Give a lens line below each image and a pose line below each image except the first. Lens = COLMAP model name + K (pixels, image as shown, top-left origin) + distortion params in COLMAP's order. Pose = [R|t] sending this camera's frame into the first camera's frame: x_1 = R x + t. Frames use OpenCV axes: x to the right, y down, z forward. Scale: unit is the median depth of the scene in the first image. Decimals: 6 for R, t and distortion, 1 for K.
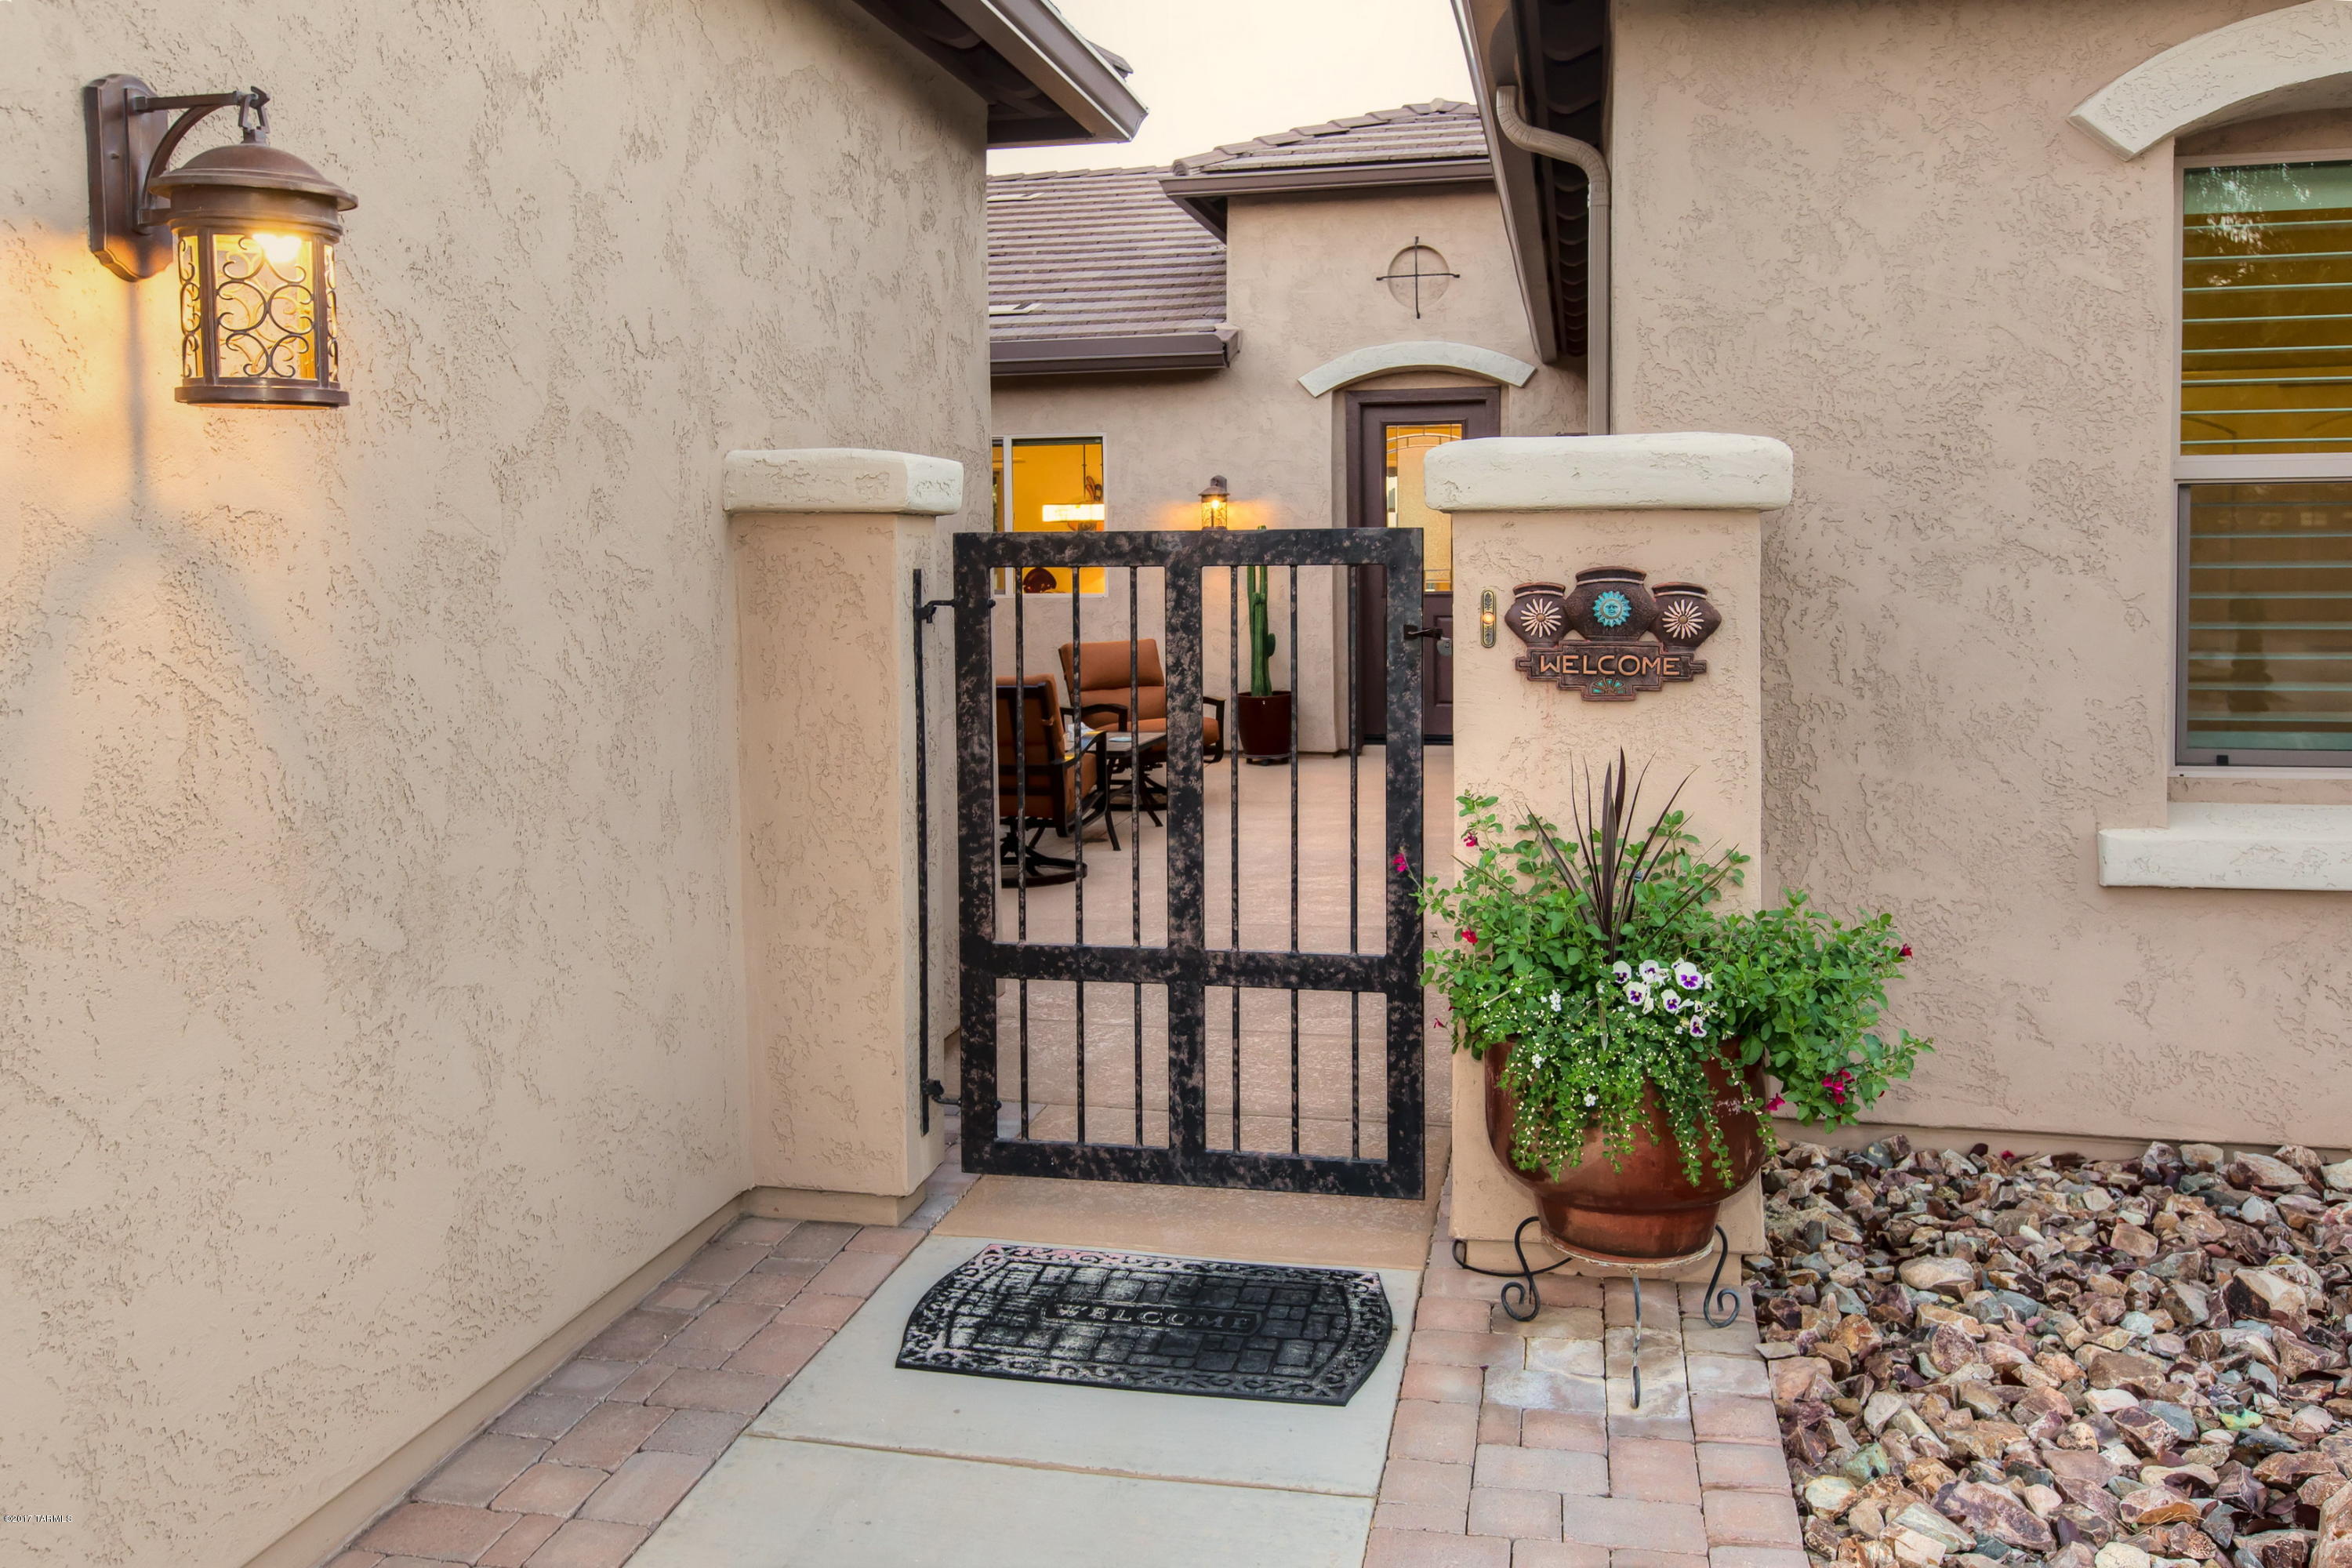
lens RADIAL K [[1869.2, 0, 1175.0], [0, 1869.2, 621.9], [0, 0, 1]] dist [-0.002627, -0.002437]
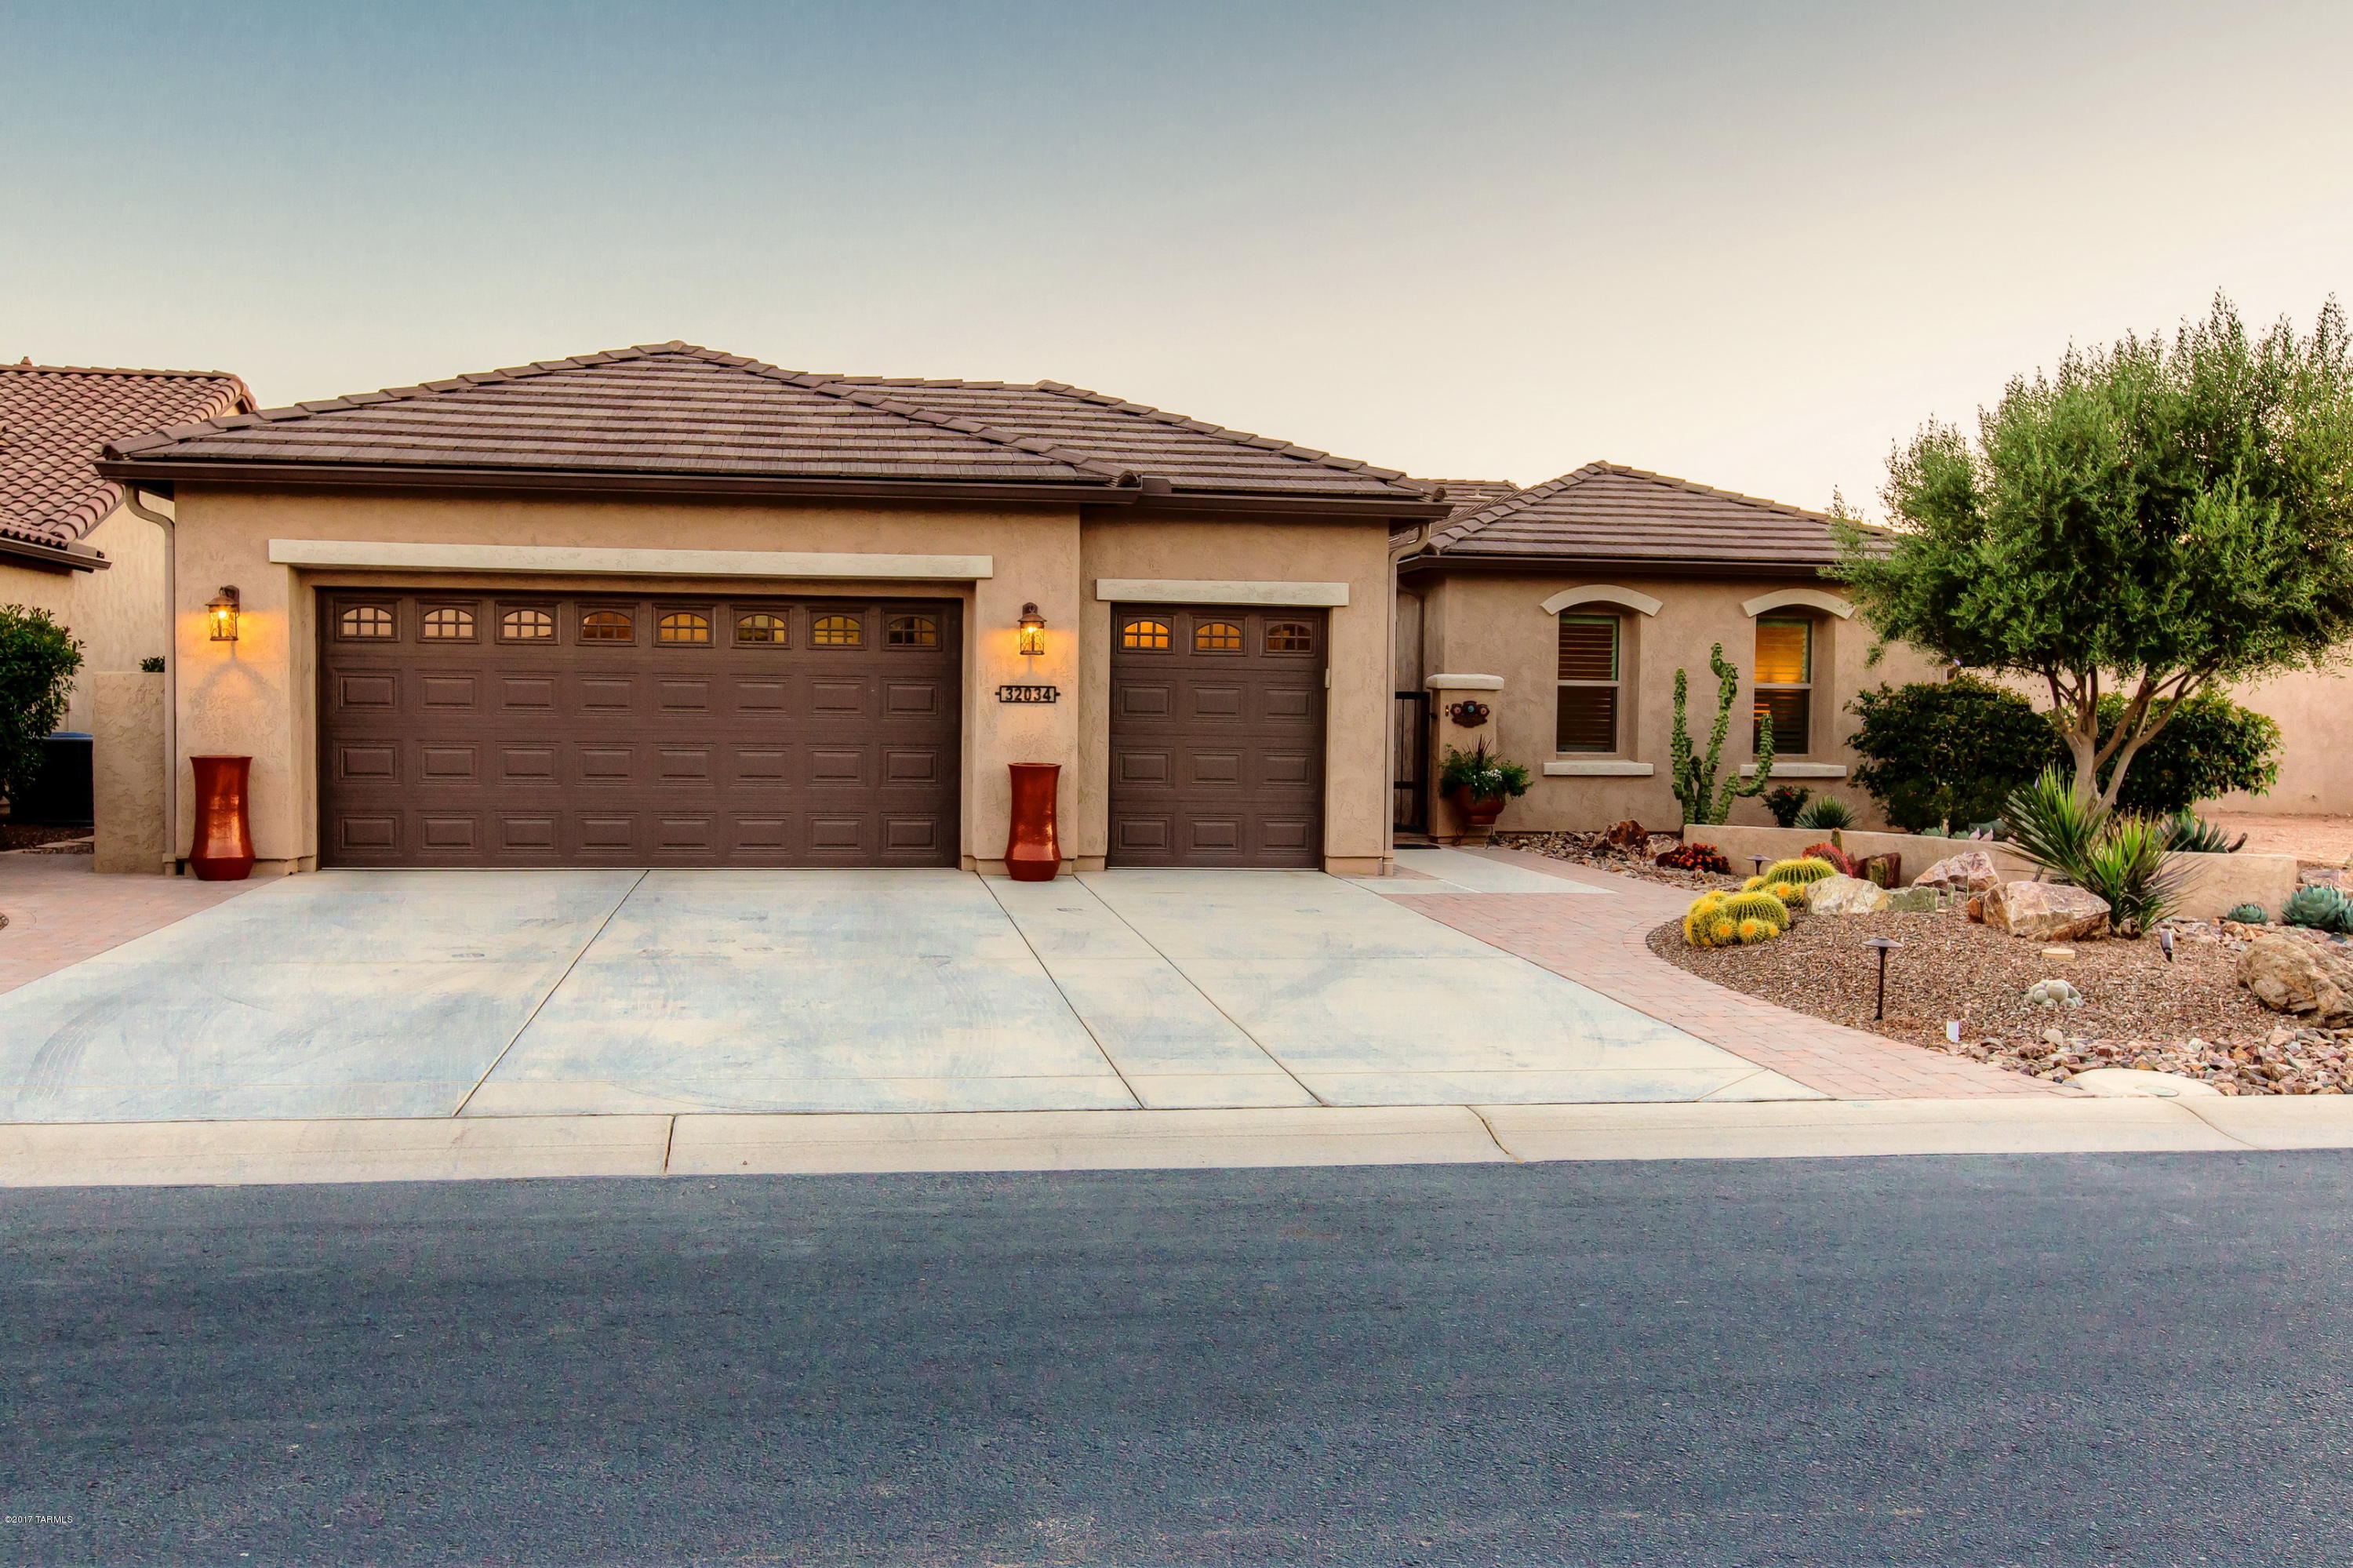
lens RADIAL K [[1831.3, 0, 1176.5], [0, 1831.3, 784.0], [0, 0, 1]] dist [-0.000273, -0.000422]
pose [[0.933266, 0.005159, 0.359149, -1.915871], [-0.005116, 0.999986, -0.001069, 0.171442], [-0.359149, -0.000839, 0.933280, -2.802485]]
